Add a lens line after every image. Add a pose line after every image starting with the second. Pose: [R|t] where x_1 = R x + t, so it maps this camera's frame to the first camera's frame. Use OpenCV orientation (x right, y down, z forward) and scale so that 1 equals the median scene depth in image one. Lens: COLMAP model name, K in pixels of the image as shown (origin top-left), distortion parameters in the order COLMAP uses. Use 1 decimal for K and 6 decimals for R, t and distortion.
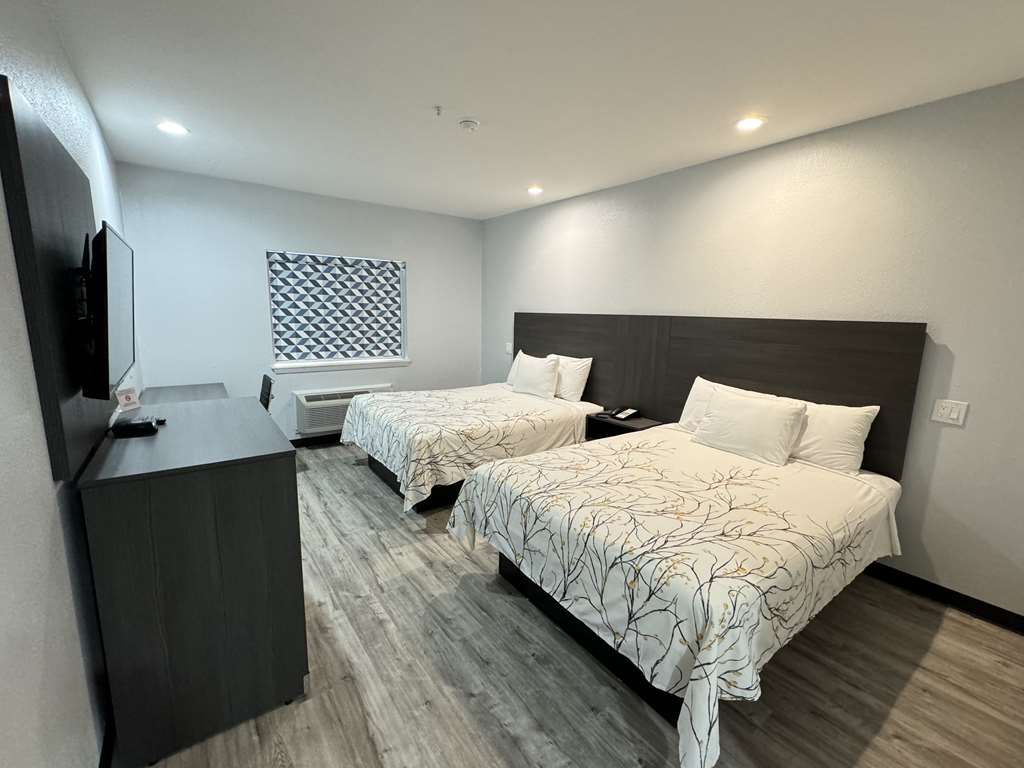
lens RADIAL K [[443.8, 0, 510.1], [0, 443.8, 384.0], [0, 0, 1]] dist [-0.001639, -0.000067]
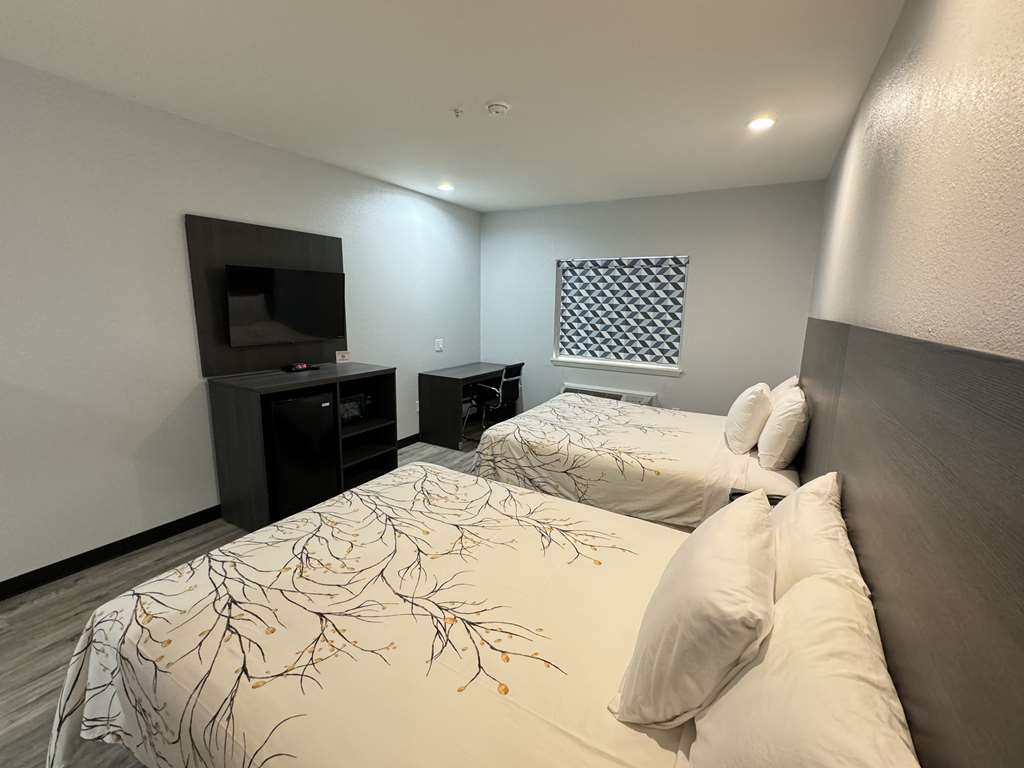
lens RADIAL K [[443.8, 0, 510.1], [0, 443.8, 384.0], [0, 0, 1]] dist [-0.001639, -0.000067]
pose [[0.396992, 0.152542, -0.905057, 0.488074], [-0.164134, 0.981995, 0.093514, -0.063424], [0.903027, 0.111426, 0.414882, 0.407038]]
